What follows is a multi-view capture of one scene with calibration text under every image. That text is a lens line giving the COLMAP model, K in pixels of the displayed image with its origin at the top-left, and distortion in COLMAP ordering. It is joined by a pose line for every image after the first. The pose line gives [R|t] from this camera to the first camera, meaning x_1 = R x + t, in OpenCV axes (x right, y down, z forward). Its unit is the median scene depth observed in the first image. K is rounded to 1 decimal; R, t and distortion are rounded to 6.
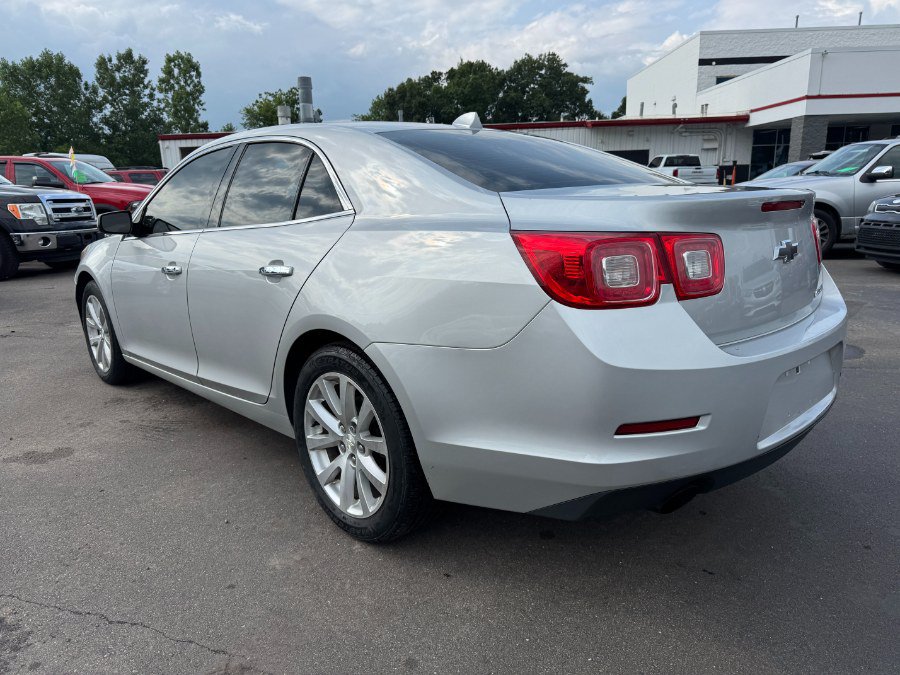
lens RADIAL K [[642.3, 0, 450.0], [0, 642.3, 337.5], [0, 0, 1]] dist [-0.000394, -0.003313]
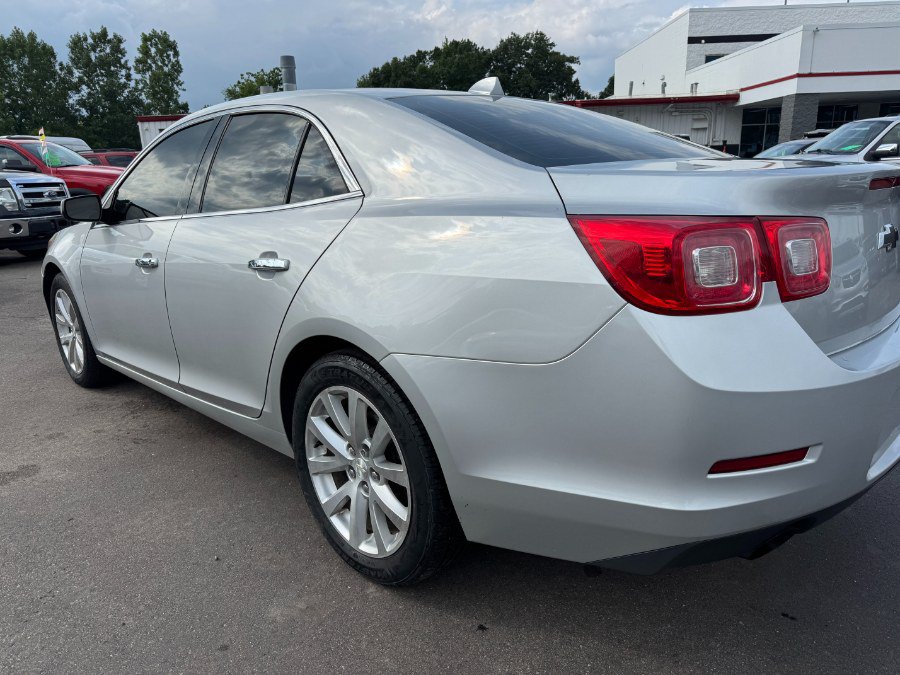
lens RADIAL K [[642.3, 0, 450.0], [0, 642.3, 337.5], [0, 0, 1]] dist [-0.000394, -0.003313]
pose [[0.999747, -0.011124, 0.019562, -0.011510], [0.010610, 0.999602, 0.026143, -0.006251], [-0.019845, -0.025929, 0.999467, 0.033852]]
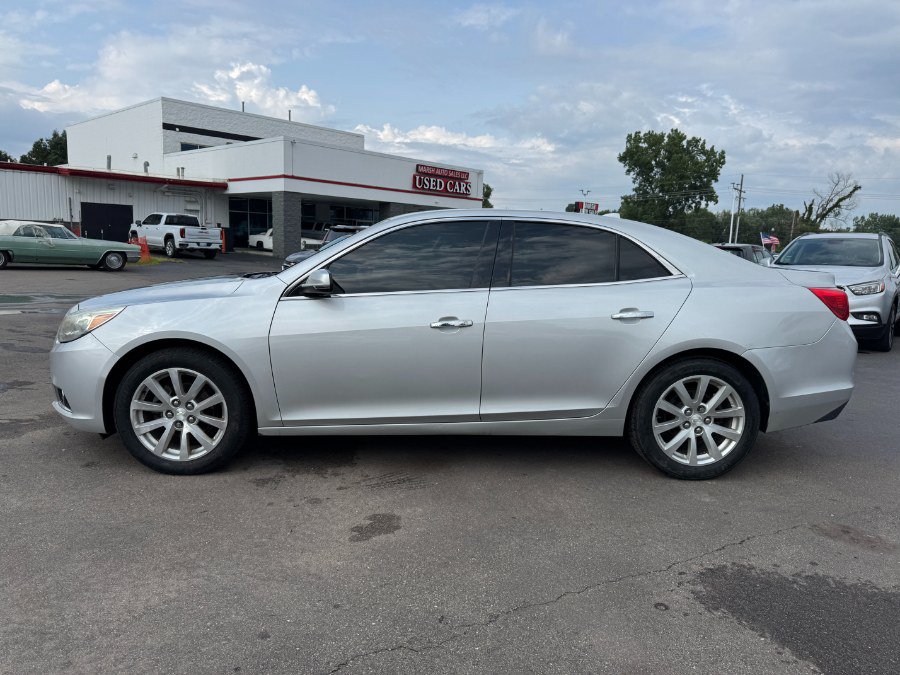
lens RADIAL K [[651.8, 0, 450.0], [0, 651.8, 337.5], [0, 0, 1]] dist [-0.041493, -0.004157]
pose [[0.644117, -0.051363, 0.763201, -0.484930], [0.118620, 0.992380, -0.033324, -0.016166], [-0.755674, 0.111995, 0.645302, 0.108621]]
